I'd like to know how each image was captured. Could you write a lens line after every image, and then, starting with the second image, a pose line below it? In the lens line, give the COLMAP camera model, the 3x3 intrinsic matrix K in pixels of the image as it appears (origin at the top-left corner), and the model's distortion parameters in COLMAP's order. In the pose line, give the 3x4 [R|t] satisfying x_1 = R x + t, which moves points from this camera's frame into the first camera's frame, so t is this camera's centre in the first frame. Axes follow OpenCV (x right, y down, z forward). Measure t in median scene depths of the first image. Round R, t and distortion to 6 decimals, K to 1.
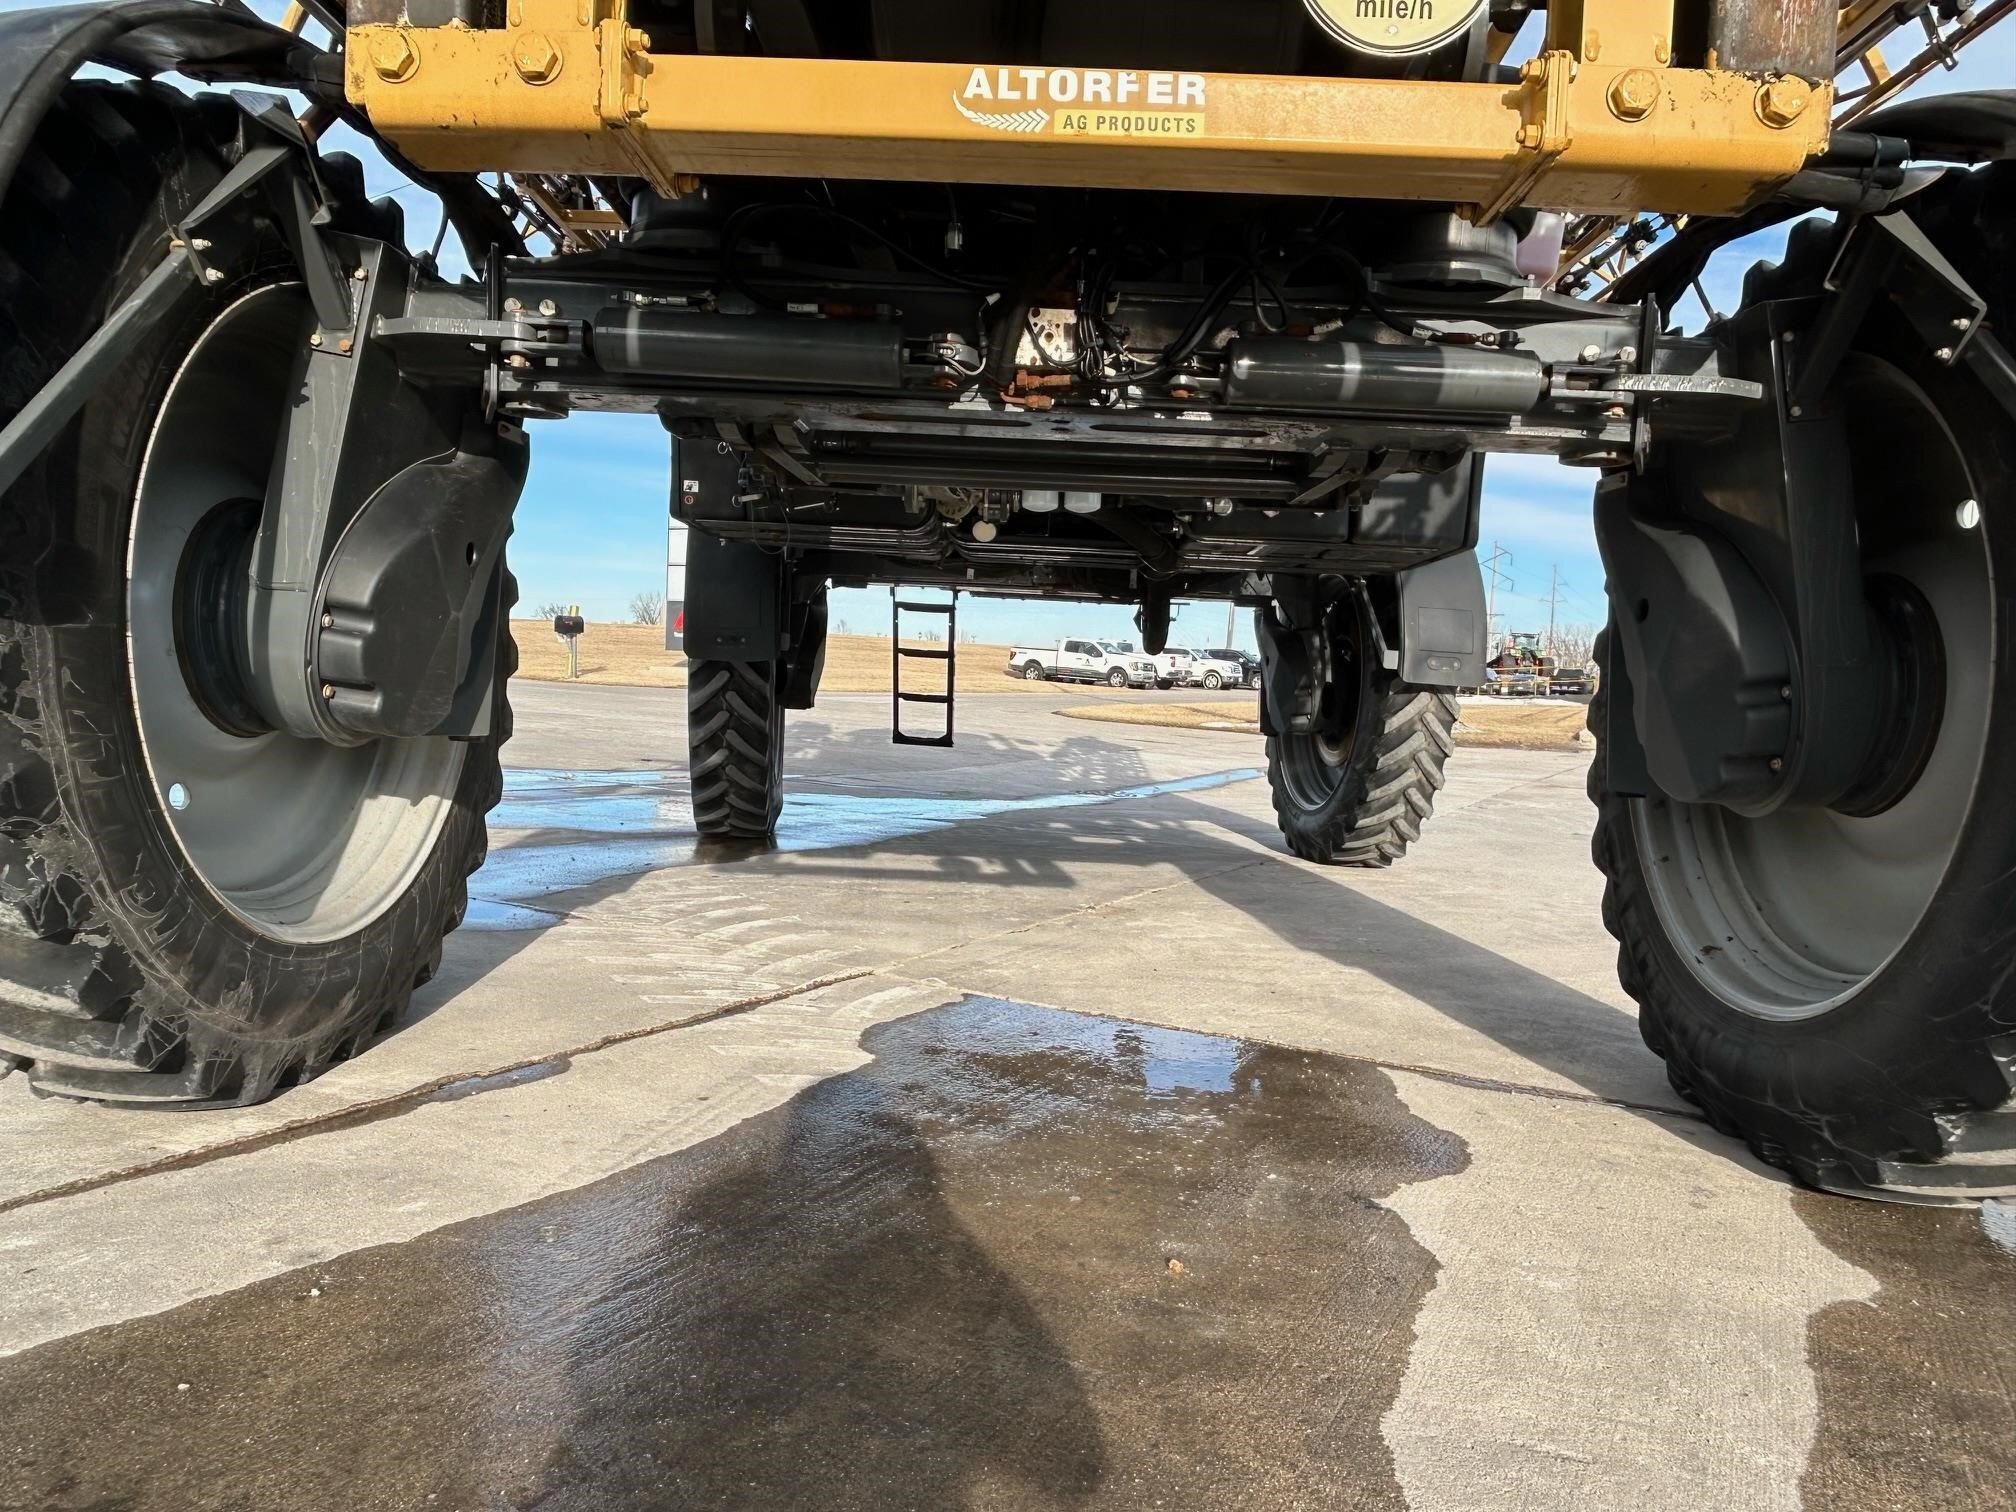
lens RADIAL K [[1430.1, 0, 1008.0], [0, 1430.1, 756.0], [0, 0, 1]] dist [-0.006609, -0.004460]
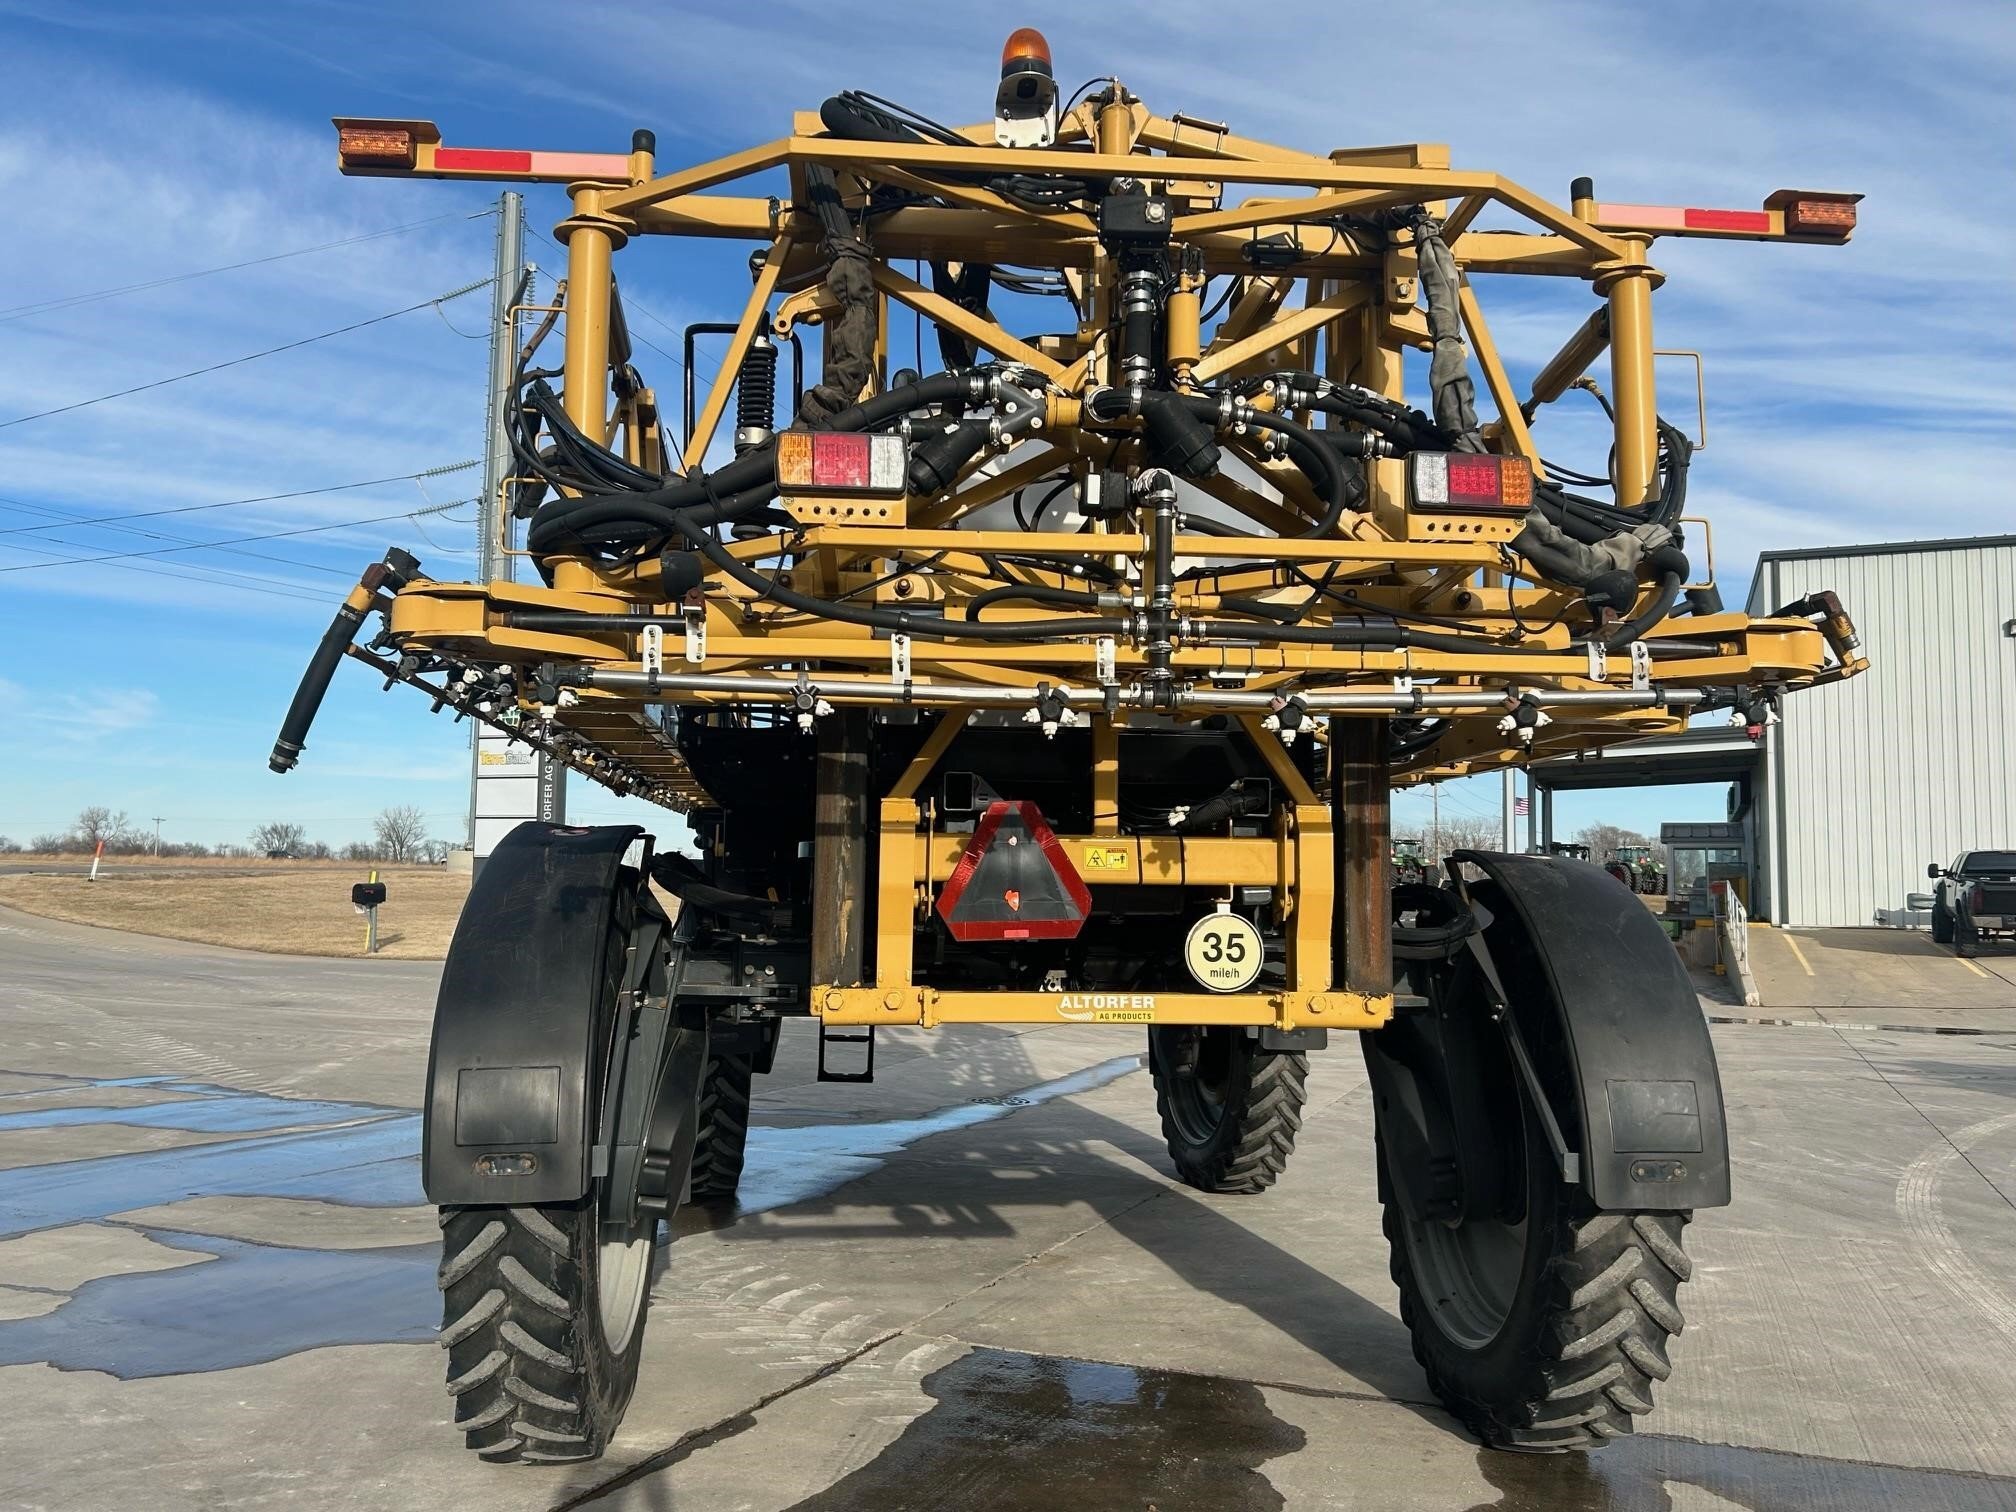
lens RADIAL K [[1596.8, 0, 1031.5], [0, 1596.8, 751.8], [0, 0, 1]] dist [0.068148, -0.140717]
pose [[0.992779, -0.018458, 0.118532, -0.134774], [0.036143, 0.988201, -0.148836, -0.161211], [-0.114386, 0.152046, 0.981732, -0.608005]]
